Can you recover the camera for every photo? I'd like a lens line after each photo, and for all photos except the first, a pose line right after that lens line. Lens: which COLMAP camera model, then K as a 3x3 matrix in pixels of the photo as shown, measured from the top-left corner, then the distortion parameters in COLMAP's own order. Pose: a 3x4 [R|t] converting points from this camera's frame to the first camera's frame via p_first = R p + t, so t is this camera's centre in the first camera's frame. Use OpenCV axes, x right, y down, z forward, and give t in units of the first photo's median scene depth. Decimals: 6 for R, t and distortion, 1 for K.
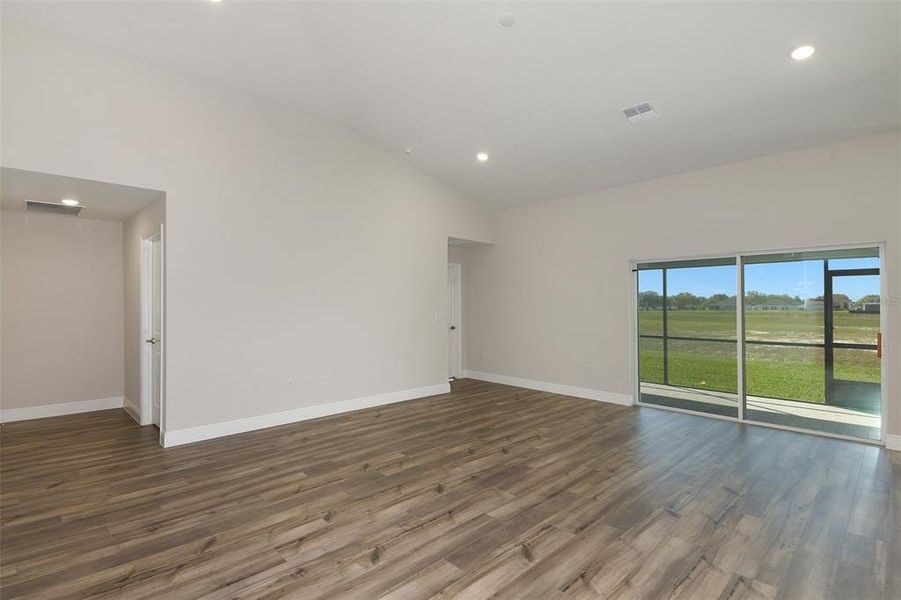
lens RADIAL K [[436.4, 0, 450.5], [0, 436.4, 300.0], [0, 0, 1]] dist [0.070241, -0.046471]
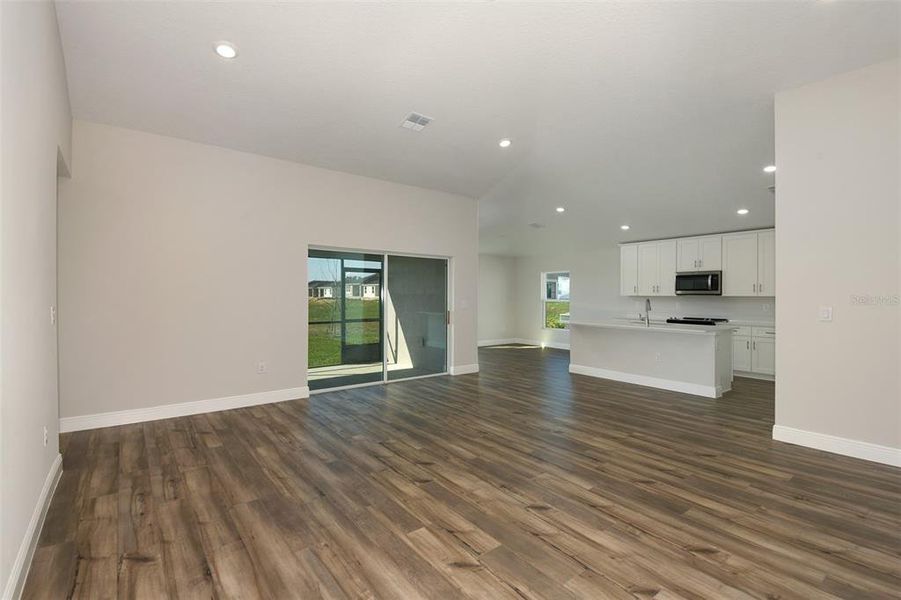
lens RADIAL K [[414.3, 0, 450.5], [0, 414.3, 300.0], [0, 0, 1]] dist [0.002573, -0.000653]
pose [[0.123721, -0.019544, 0.992125, -0.717002], [-0.018653, 0.999584, 0.022017, 0.002181], [-0.992142, -0.021230, 0.123305, 0.911108]]
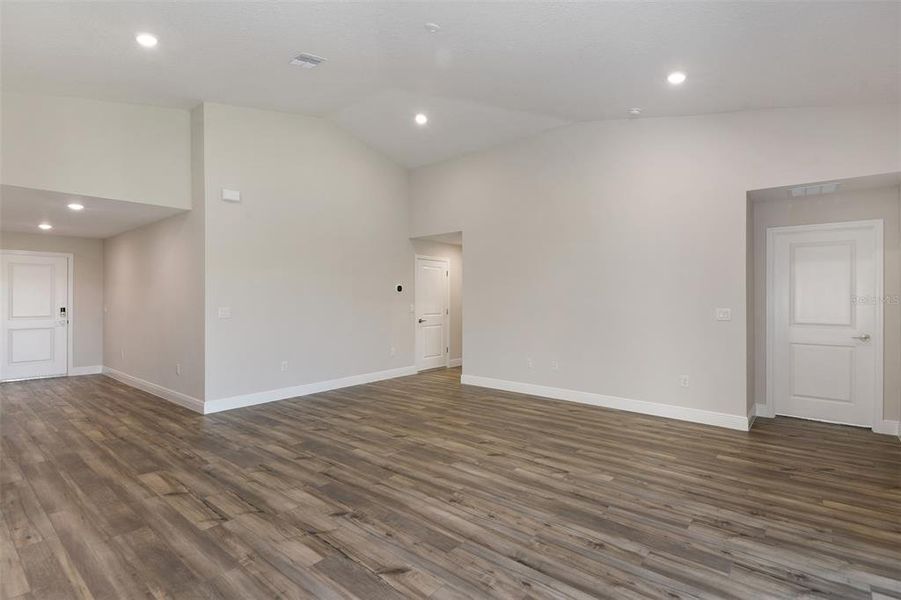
lens RADIAL K [[436.4, 0, 450.5], [0, 436.4, 300.0], [0, 0, 1]] dist [0.070241, -0.046471]
pose [[0.083808, -0.006379, -0.996462, 1.120210], [0.013691, 0.999892, -0.005249, 0.017596], [0.996388, -0.013203, 0.083886, 0.882934]]
